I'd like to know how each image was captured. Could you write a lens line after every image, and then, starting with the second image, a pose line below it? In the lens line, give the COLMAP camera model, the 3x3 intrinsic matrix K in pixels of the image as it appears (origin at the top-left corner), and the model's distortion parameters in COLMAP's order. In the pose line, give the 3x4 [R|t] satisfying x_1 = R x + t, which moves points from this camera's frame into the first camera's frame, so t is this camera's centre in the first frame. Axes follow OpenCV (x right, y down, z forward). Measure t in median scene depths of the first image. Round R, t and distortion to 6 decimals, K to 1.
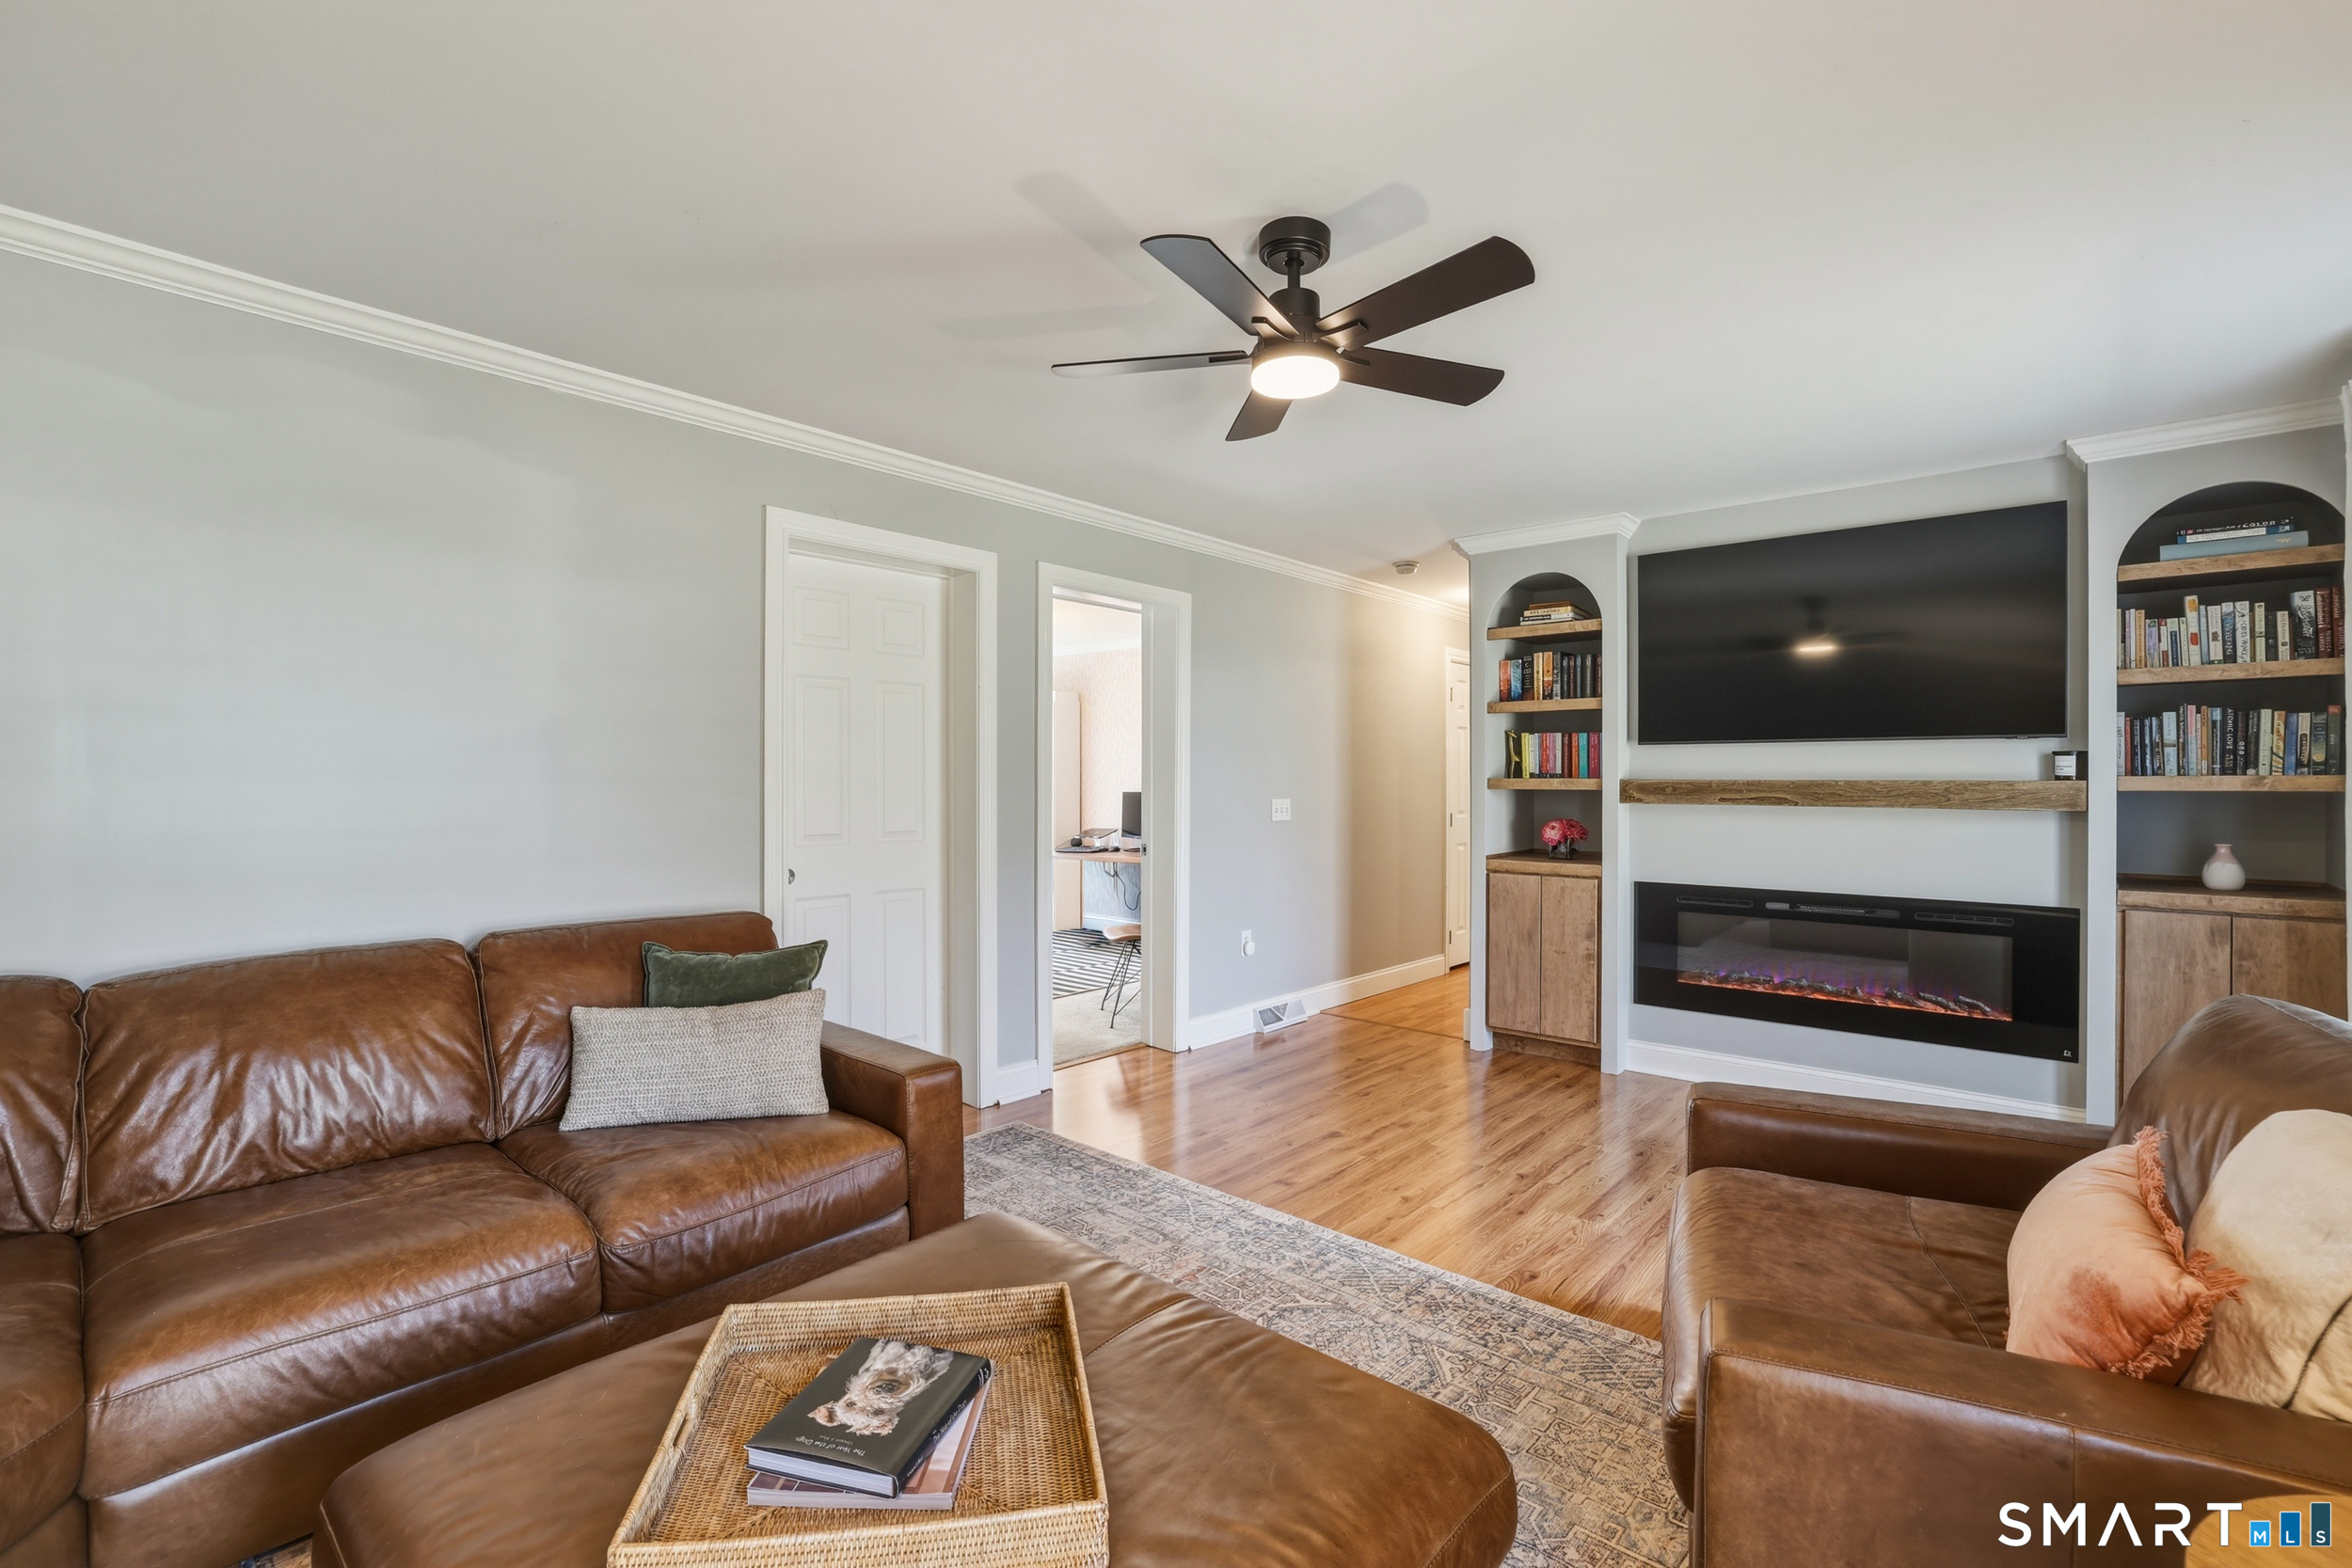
lens RADIAL K [[1024.5, 0, 1171.5], [0, 1024.5, 785.1], [0, 0, 1]] dist [-0.020866, 0.004712]
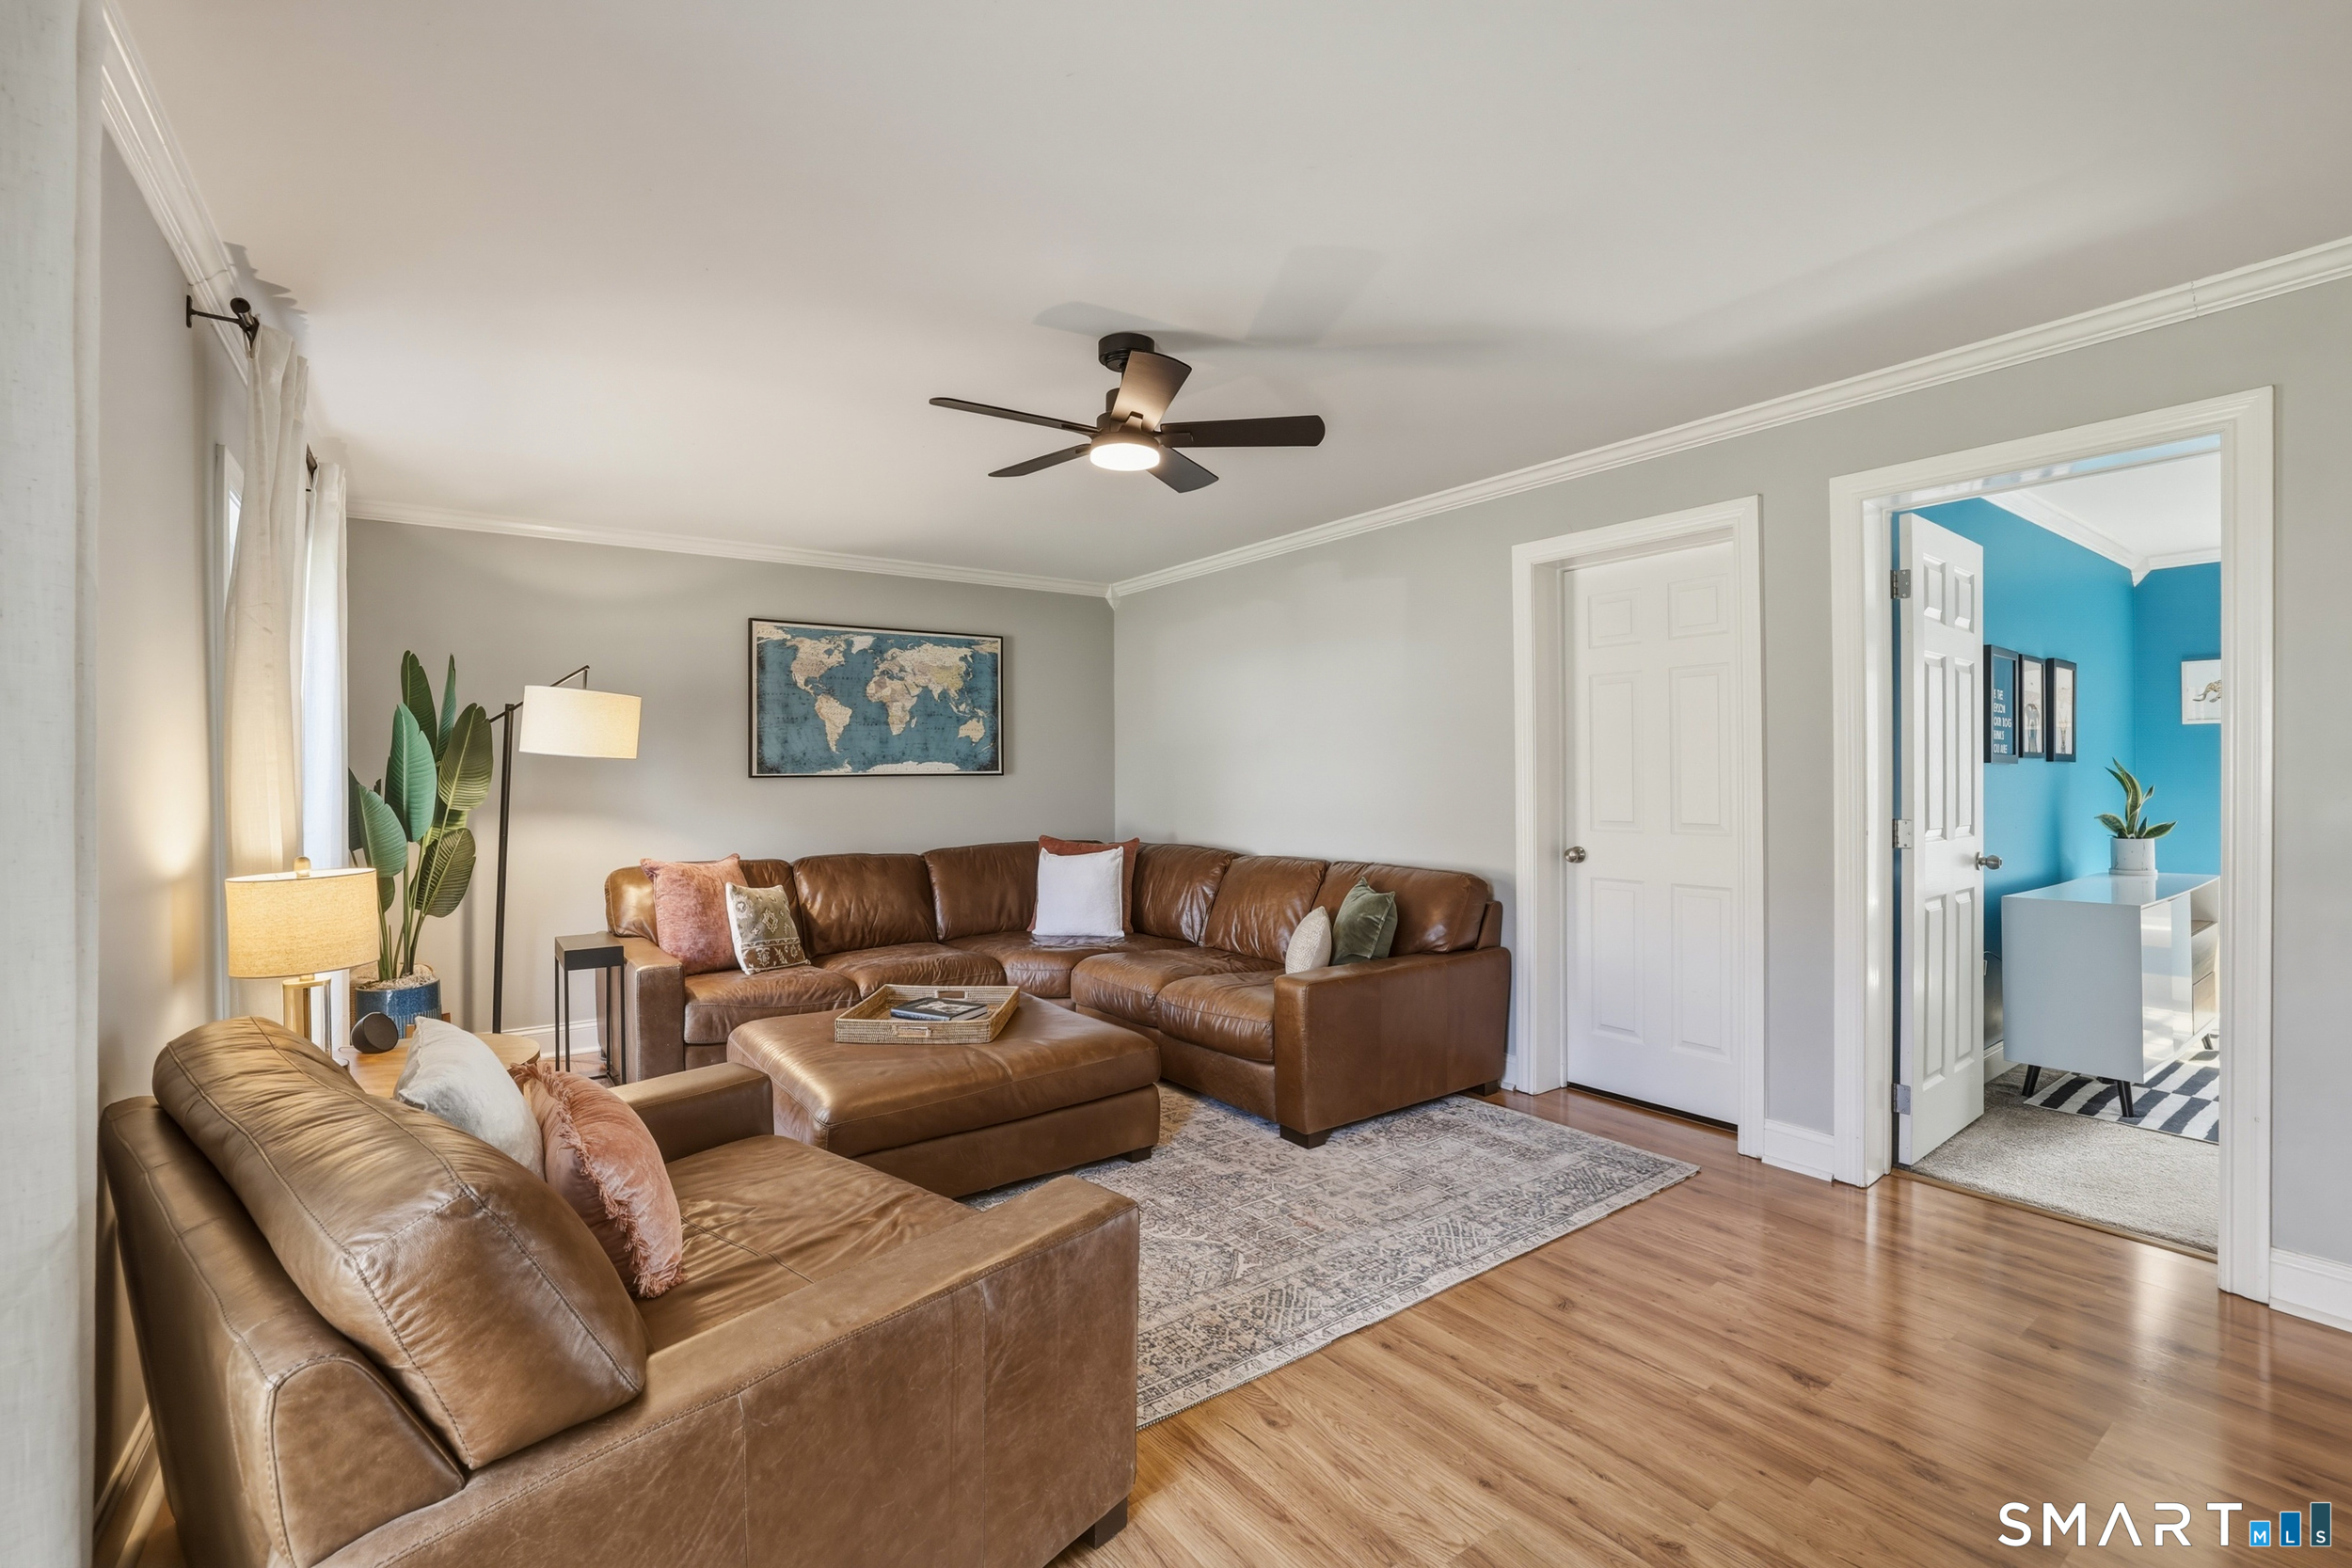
lens RADIAL K [[1024.5, 0, 1172.7], [0, 1024.5, 785.5], [0, 0, 1]] dist [-0.020866, 0.004712]
pose [[-0.218260, 0.003604, -0.975884, 1.005231], [0.006571, 0.999976, 0.002223, 0.011749], [0.975869, -0.005927, -0.218279, 1.002453]]
